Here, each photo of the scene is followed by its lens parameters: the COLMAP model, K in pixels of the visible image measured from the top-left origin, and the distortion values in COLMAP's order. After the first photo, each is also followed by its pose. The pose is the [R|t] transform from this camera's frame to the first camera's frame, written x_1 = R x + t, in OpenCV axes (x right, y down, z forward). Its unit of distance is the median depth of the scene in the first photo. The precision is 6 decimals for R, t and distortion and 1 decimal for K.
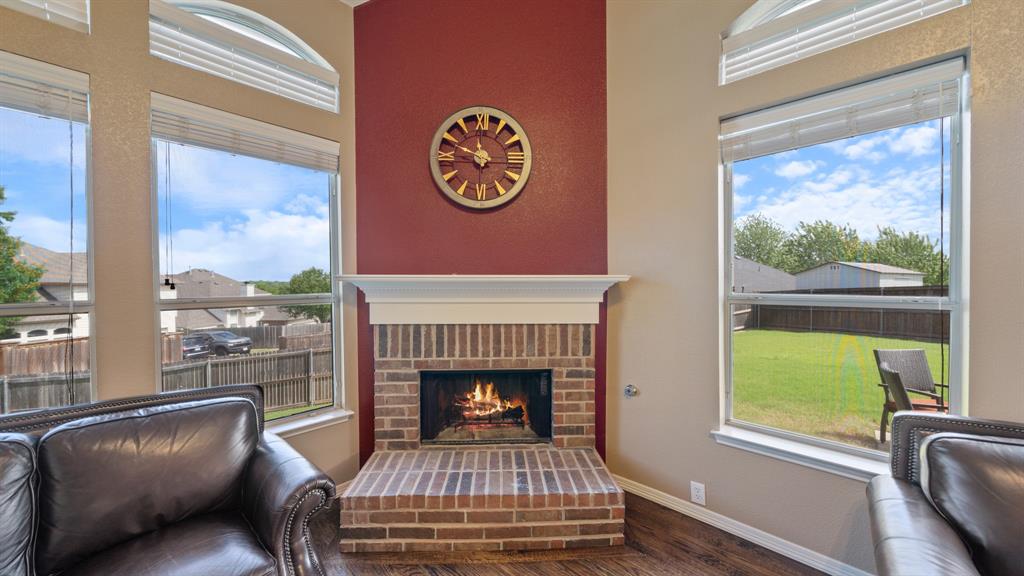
lens RADIAL K [[356.0, 0, 519.2], [0, 356.0, 290.4], [0, 0, 1]] dist [-0.005090, 0.000307]
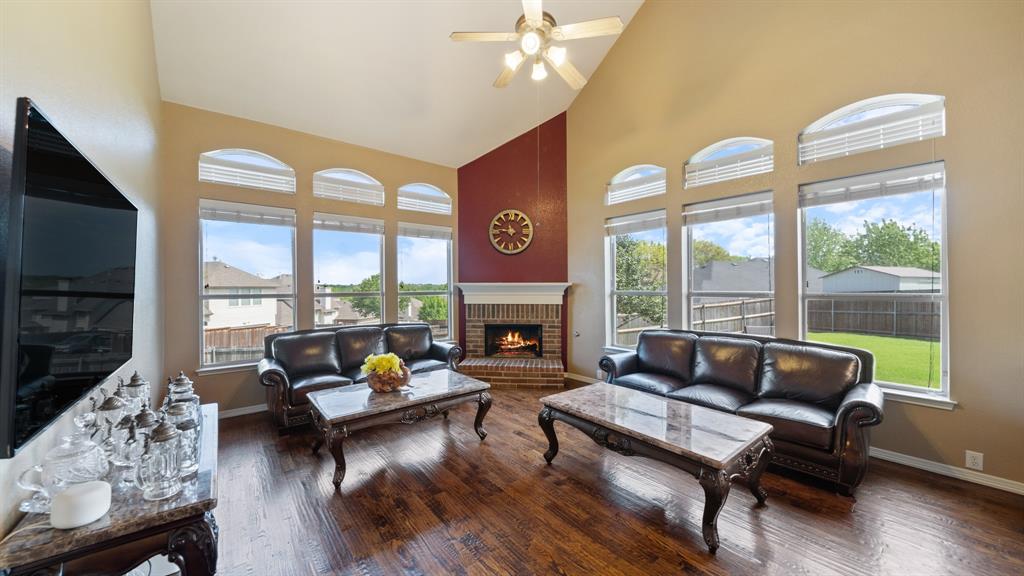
lens RADIAL K [[356.0, 0, 516.0], [0, 356.0, 296.5], [0, 0, 1]] dist [-0.005090, 0.000307]
pose [[0.989761, 0.003752, -0.142682, 0.254672], [-0.002718, 0.999969, 0.007438, 0.028262], [0.142706, -0.006974, 0.989741, -1.272564]]
